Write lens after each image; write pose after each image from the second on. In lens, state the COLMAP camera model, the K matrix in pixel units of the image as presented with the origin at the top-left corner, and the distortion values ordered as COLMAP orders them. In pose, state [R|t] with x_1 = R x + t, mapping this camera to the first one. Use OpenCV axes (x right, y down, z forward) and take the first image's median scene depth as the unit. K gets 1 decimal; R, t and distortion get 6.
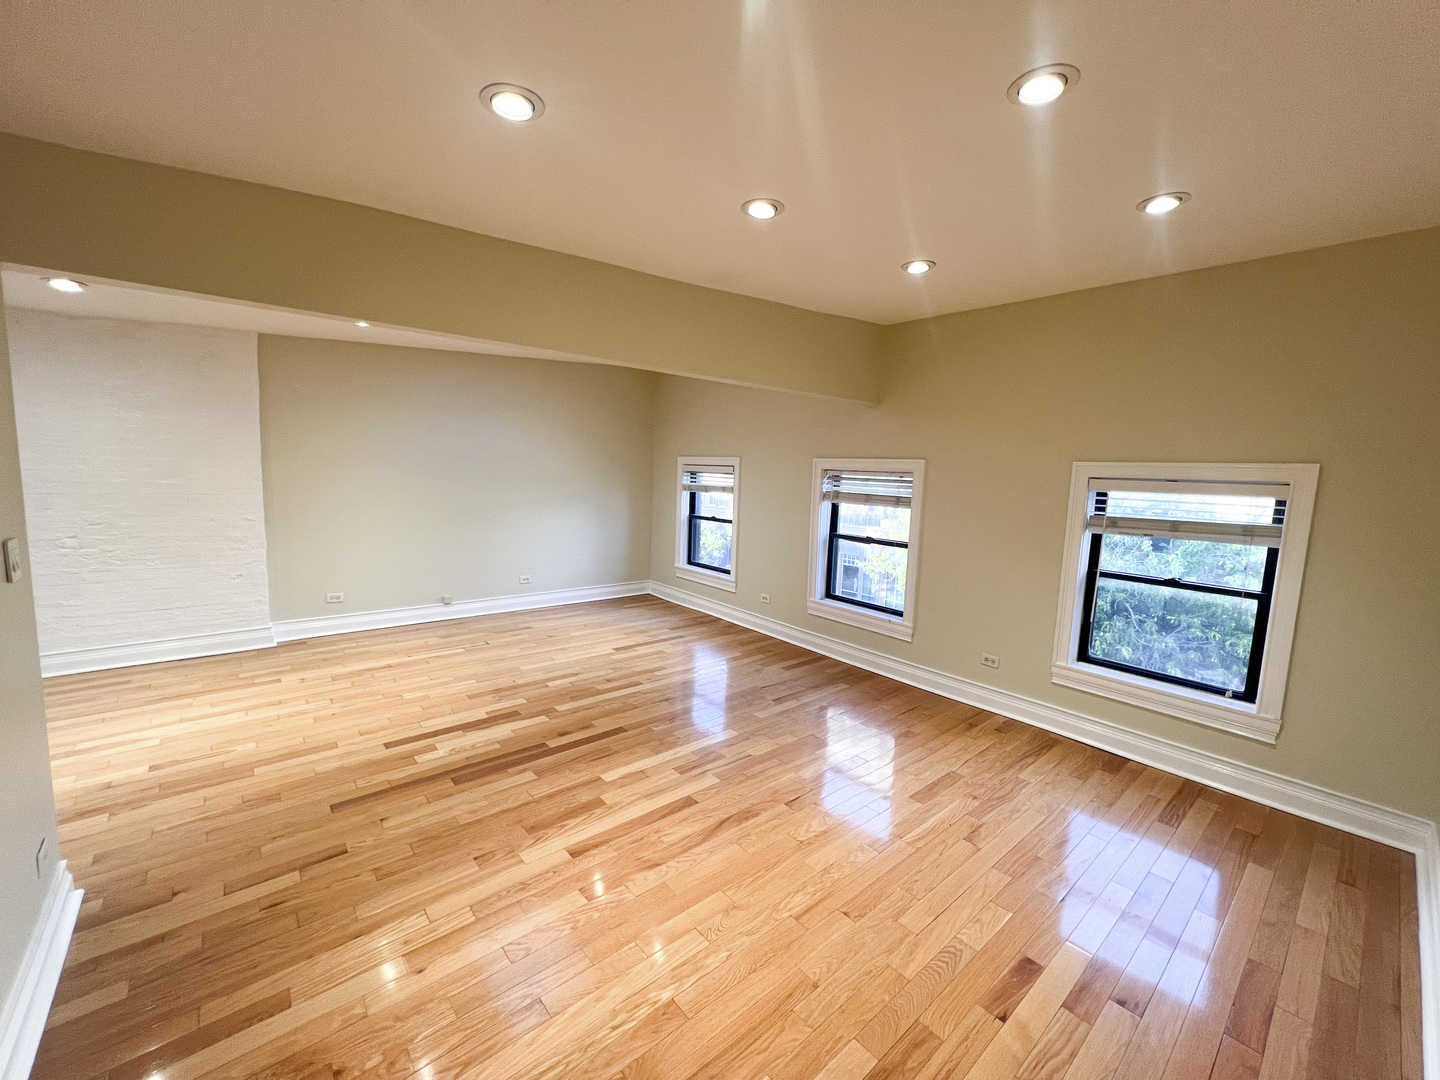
lens RADIAL K [[574.6, 0, 720.0], [0, 574.6, 540.0], [0, 0, 1]] dist [-0.001901, 0.000032]
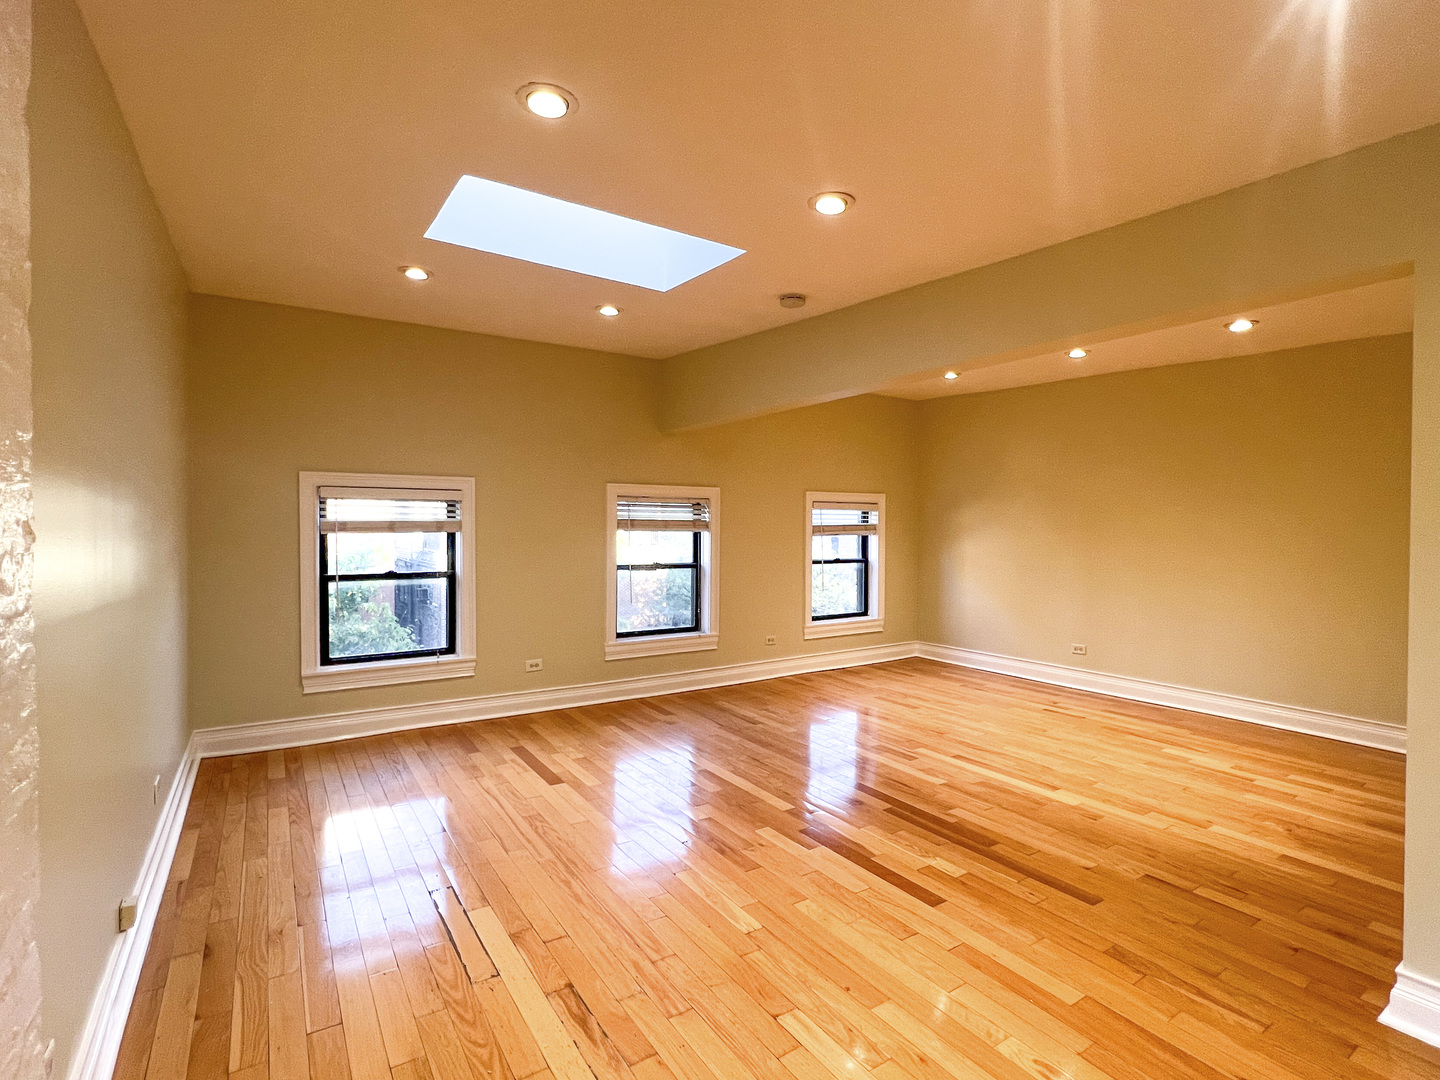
lens RADIAL K [[699.2, 0, 720.0], [0, 699.2, 540.0], [0, 0, 1]] dist [0.001182, 0.001041]
pose [[0.121779, -0.054093, 0.991082, -1.169695], [0.122564, 0.991691, 0.039066, -0.098955], [-0.984961, 0.116713, 0.127397, 0.924729]]
